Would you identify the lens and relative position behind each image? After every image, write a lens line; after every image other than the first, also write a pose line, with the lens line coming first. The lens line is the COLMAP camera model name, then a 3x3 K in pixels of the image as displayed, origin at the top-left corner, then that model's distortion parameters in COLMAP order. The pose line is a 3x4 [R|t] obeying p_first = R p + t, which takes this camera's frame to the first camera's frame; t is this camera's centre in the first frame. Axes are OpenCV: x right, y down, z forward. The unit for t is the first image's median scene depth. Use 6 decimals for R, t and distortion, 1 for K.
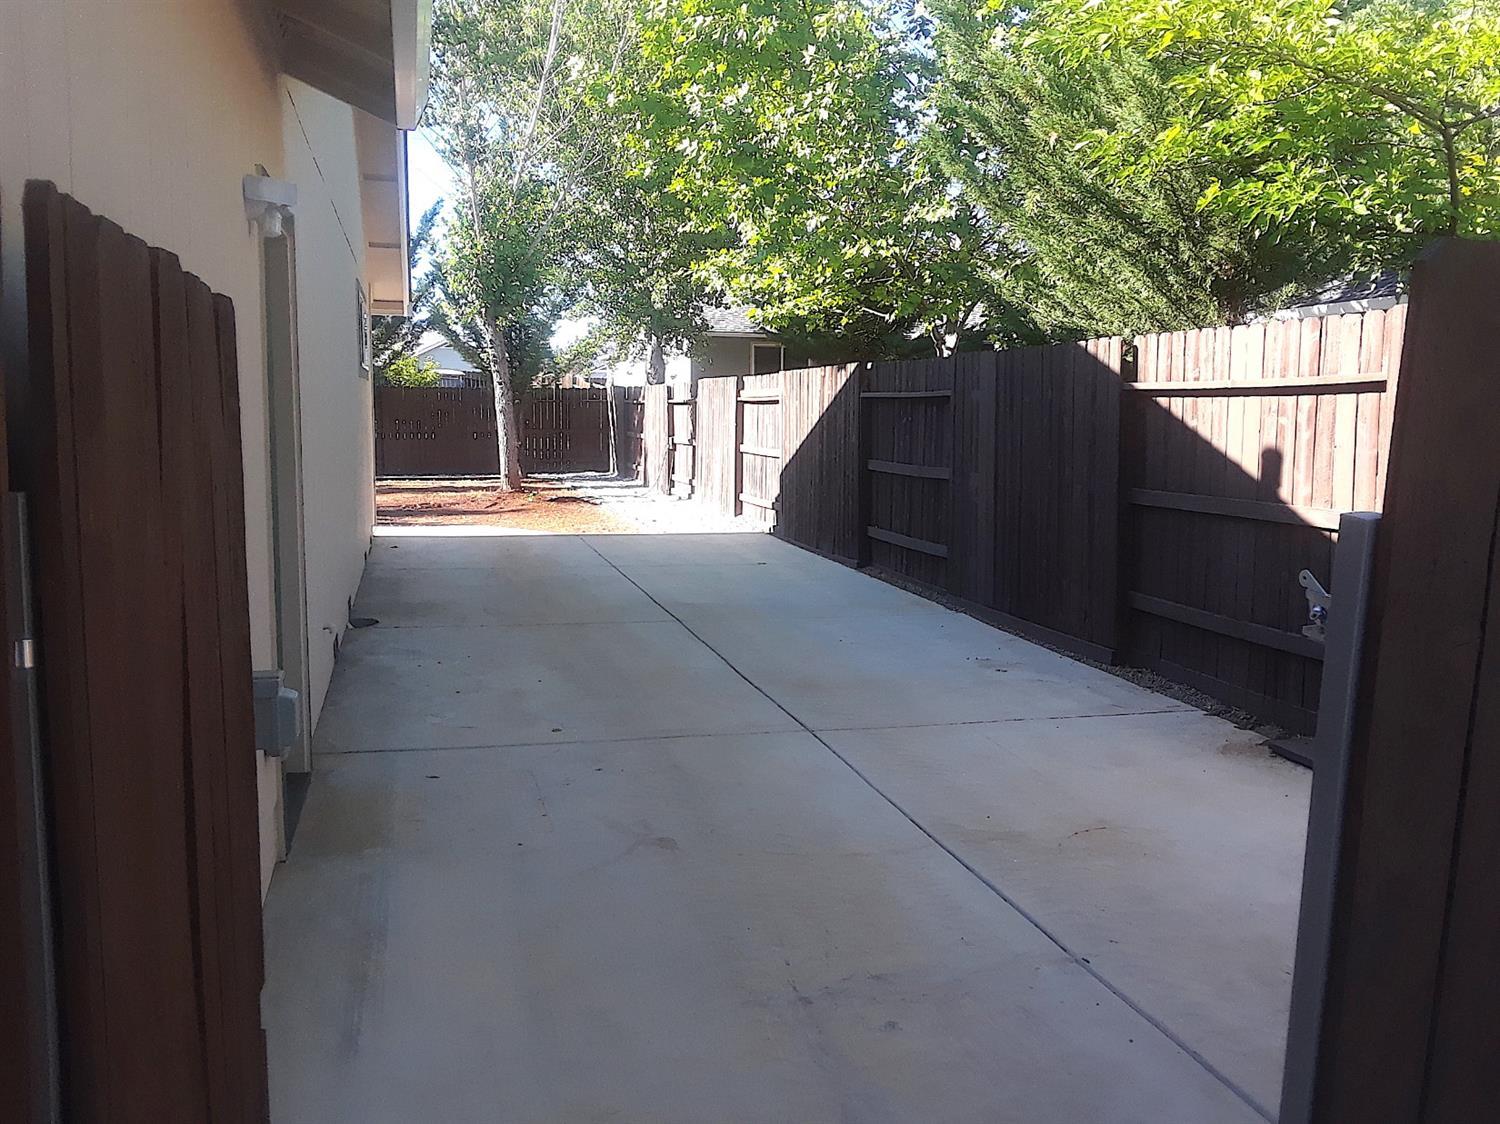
lens RADIAL K [[1307.5, 0, 750.0], [0, 1307.5, 562.0], [0, 0, 1]] dist [0.057773, -0.002252]
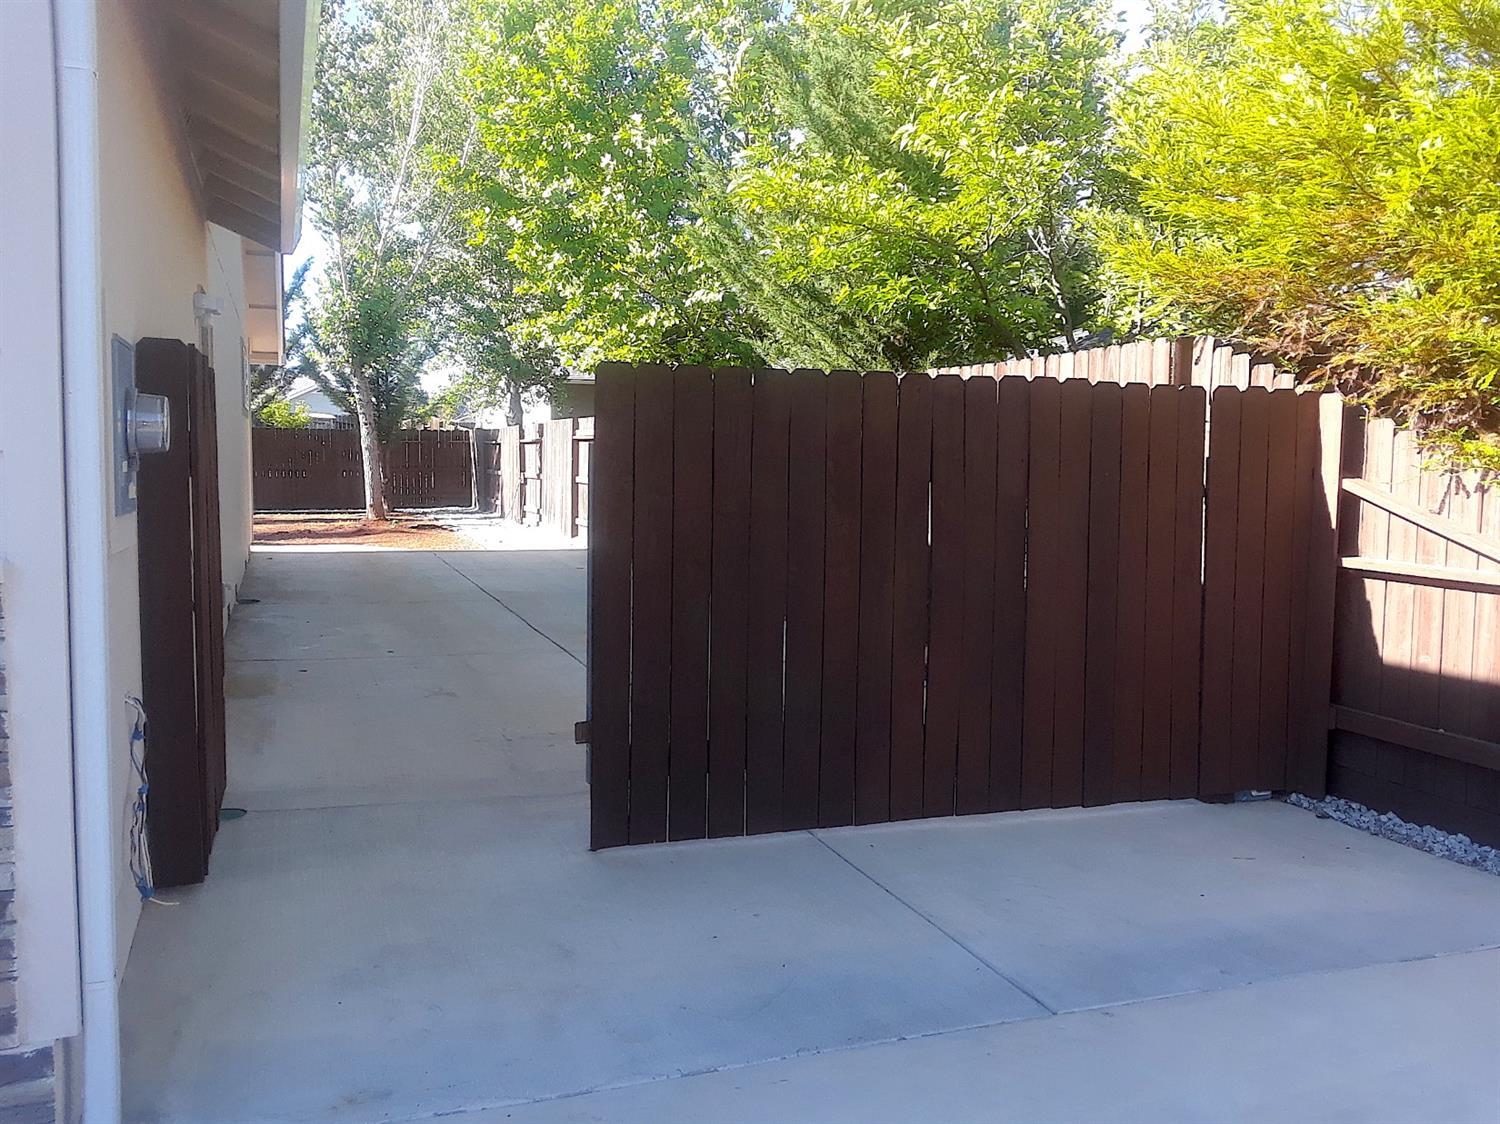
lens RADIAL K [[1307.5, 0, 750.0], [0, 1307.5, 562.0], [0, 0, 1]] dist [0.057773, -0.002252]
pose [[0.995980, -0.006694, 0.089329, 0.033394], [0.009863, 0.999336, -0.035089, 0.022966], [-0.089034, 0.035829, 0.995384, -0.136545]]
